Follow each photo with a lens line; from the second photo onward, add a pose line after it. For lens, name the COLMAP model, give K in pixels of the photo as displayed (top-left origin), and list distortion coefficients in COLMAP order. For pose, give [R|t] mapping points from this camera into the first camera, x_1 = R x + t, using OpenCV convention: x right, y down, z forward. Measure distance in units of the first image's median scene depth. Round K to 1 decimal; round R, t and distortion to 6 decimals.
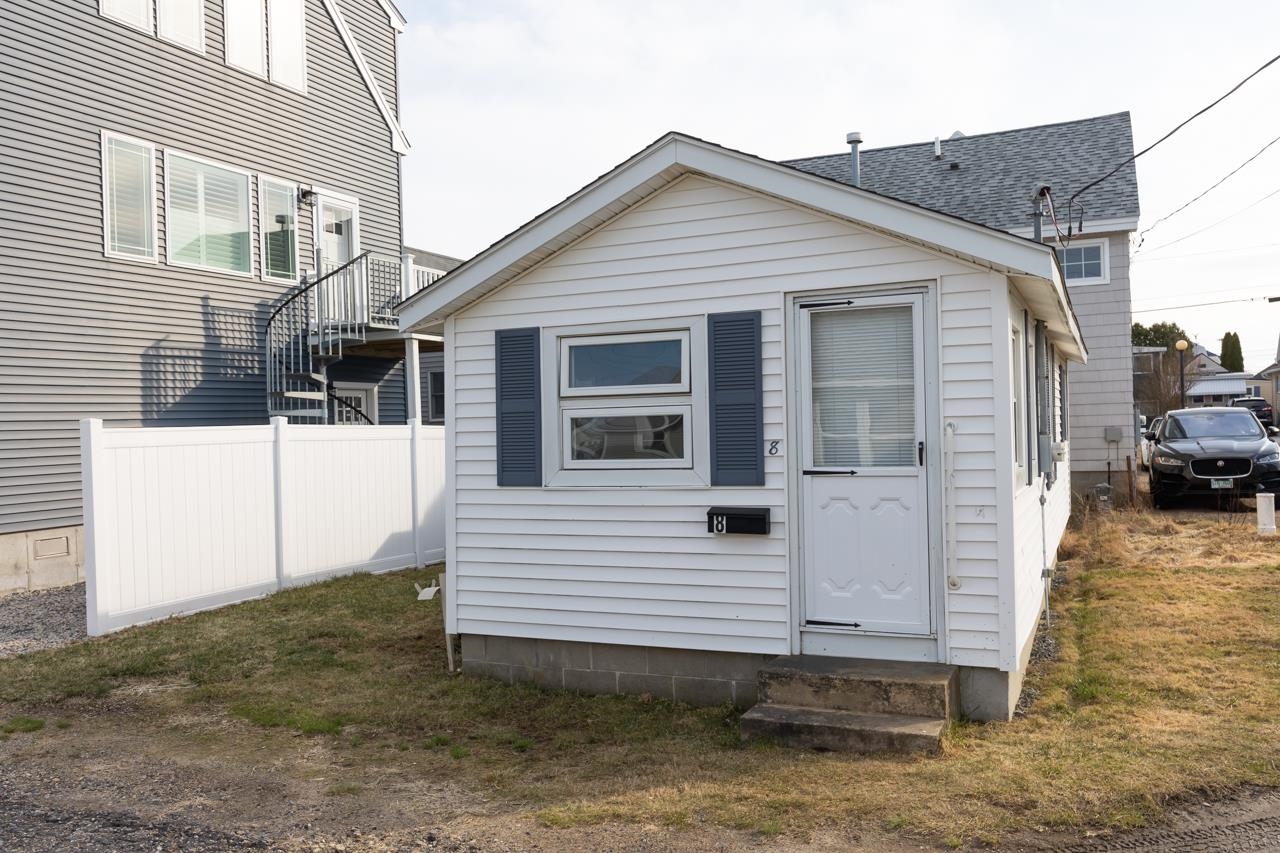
lens RADIAL K [[1036.5, 0, 643.9], [0, 1036.5, 426.8], [0, 0, 1]] dist [-0.001006, 0.006519]
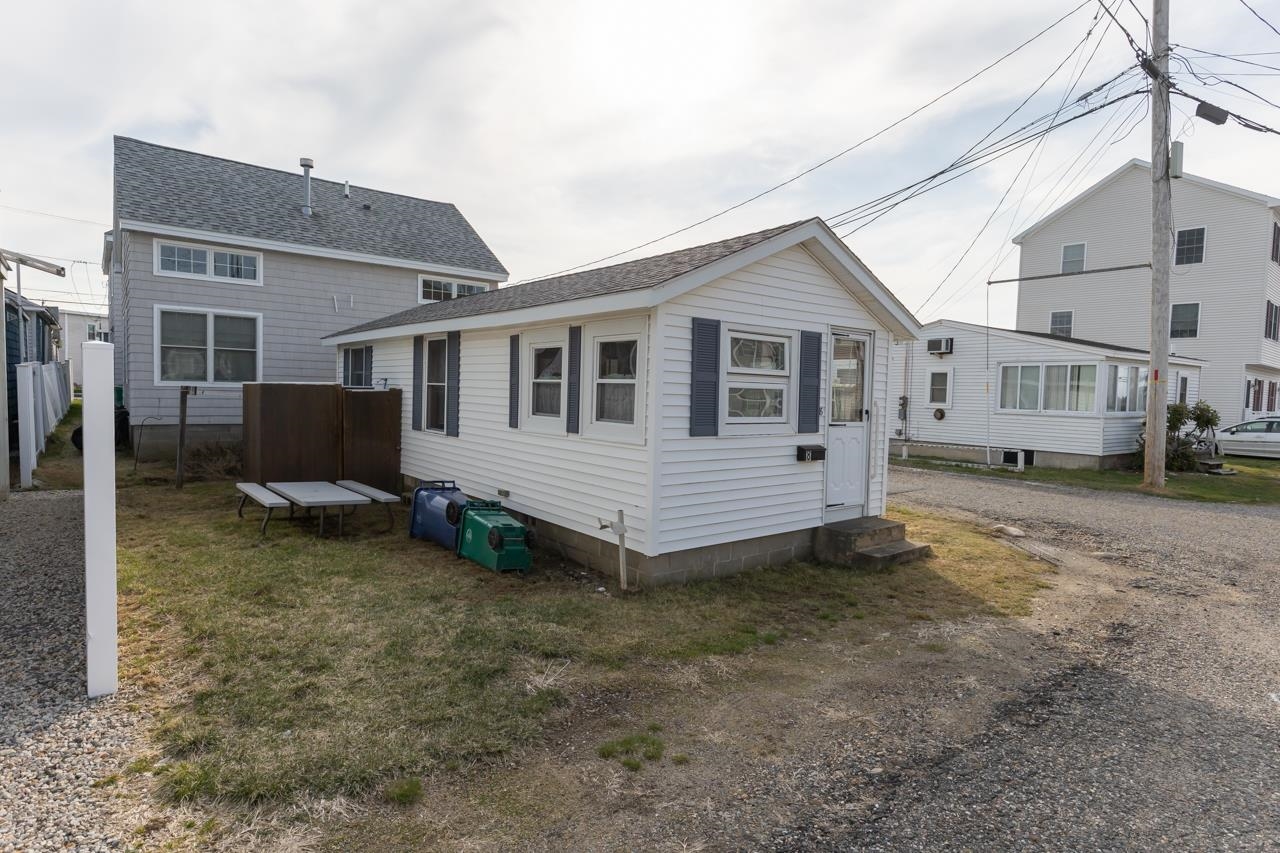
lens RADIAL K [[658.6, 0, 628.1], [0, 658.6, 425.4], [0, 0, 1]] dist [-0.000817, 0.001013]
pose [[0.462159, -0.006441, 0.886774, -0.994973], [-0.038492, 0.998885, 0.027316, 0.025256], [-0.885961, -0.046758, 0.461396, 0.742467]]
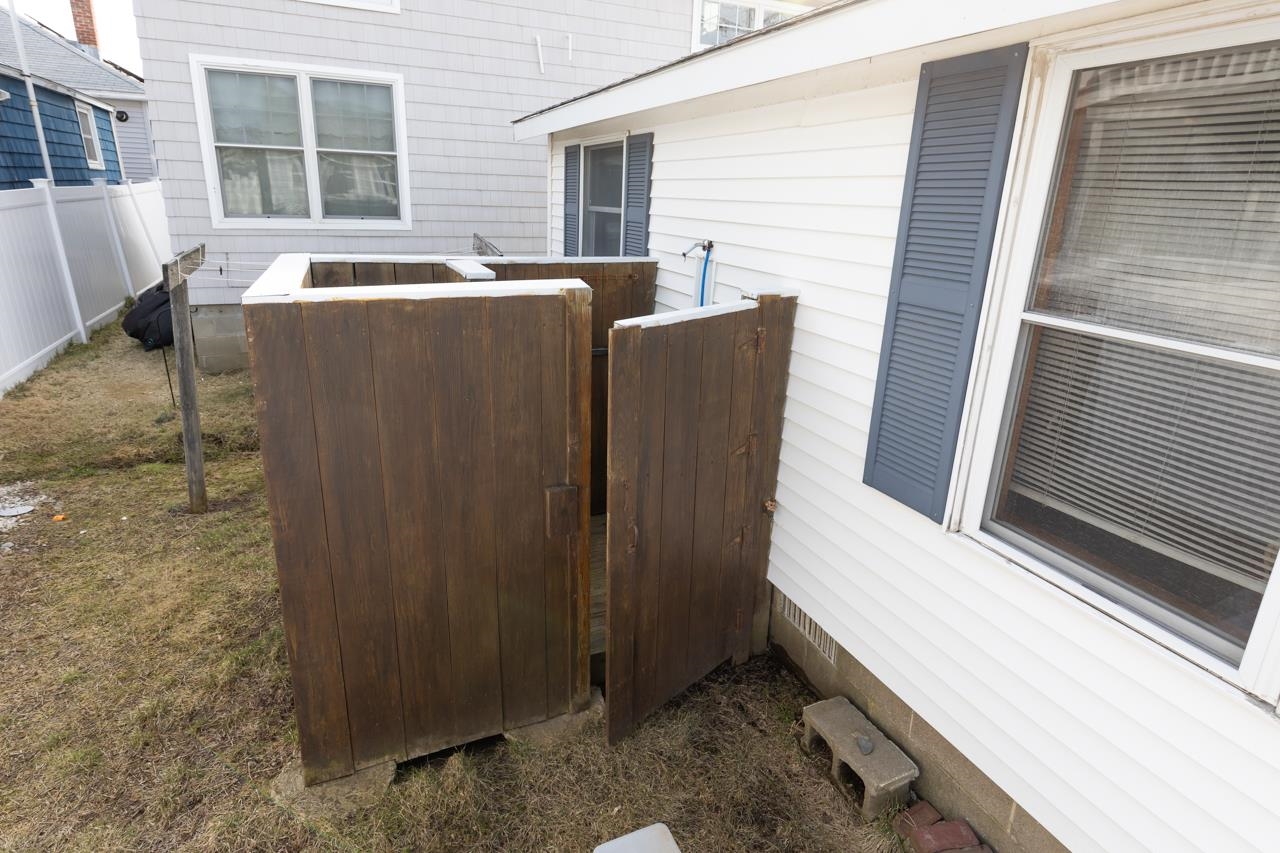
lens RADIAL K [[652.1, 0, 630.9], [0, 652.1, 373.8], [0, 0, 1]] dist [0.028680, -0.002969]
pose [[0.682188, -0.148970, 0.715840, -0.210404], [-0.046493, 0.968206, 0.245796, -0.047303], [-0.729697, -0.200961, 0.653572, 1.762209]]
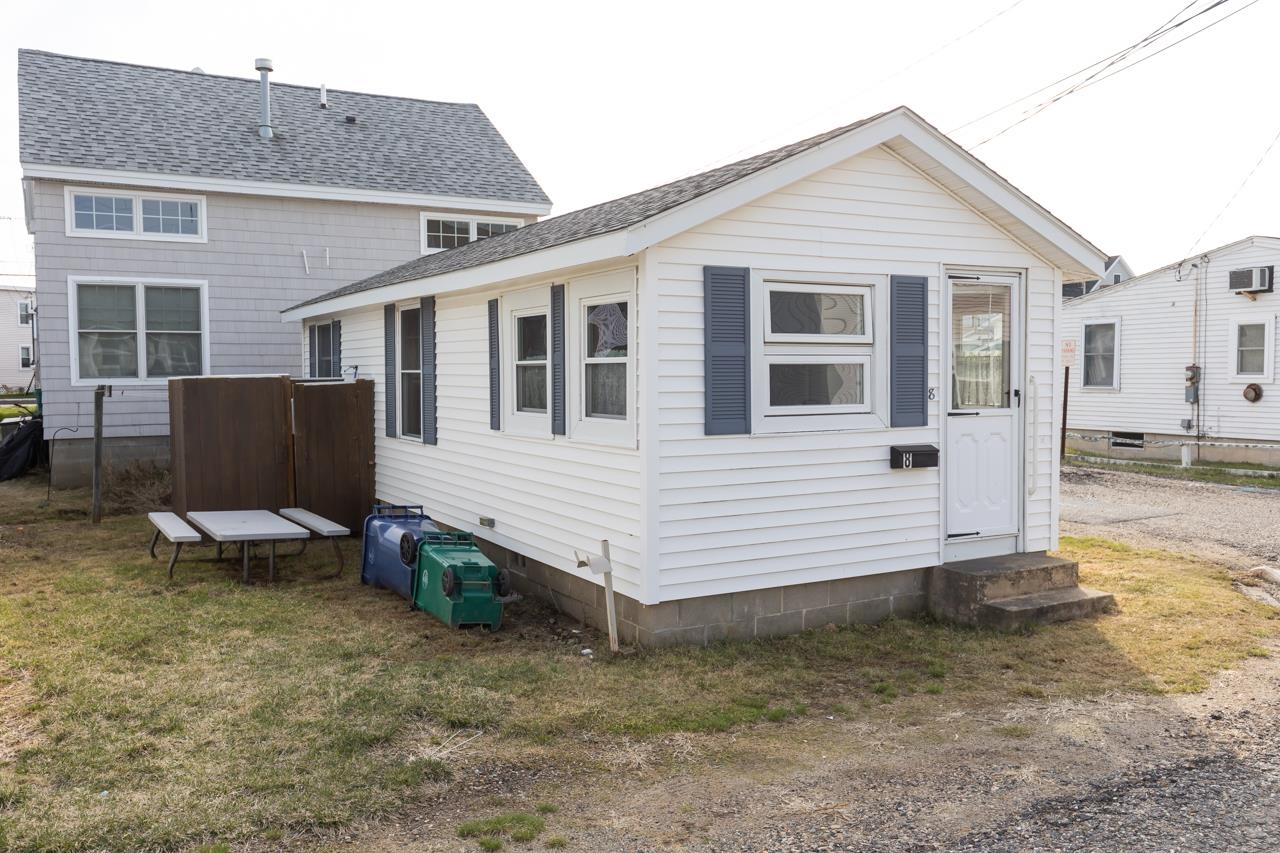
lens RADIAL K [[1036.5, 0, 633.2], [0, 1036.5, 434.0], [0, 0, 1]] dist [-0.001006, 0.006519]
pose [[0.599106, -0.024710, 0.800288, -0.995632], [-0.009236, 0.999244, 0.037767, 0.023472], [-0.800616, -0.030018, 0.598425, 0.540588]]
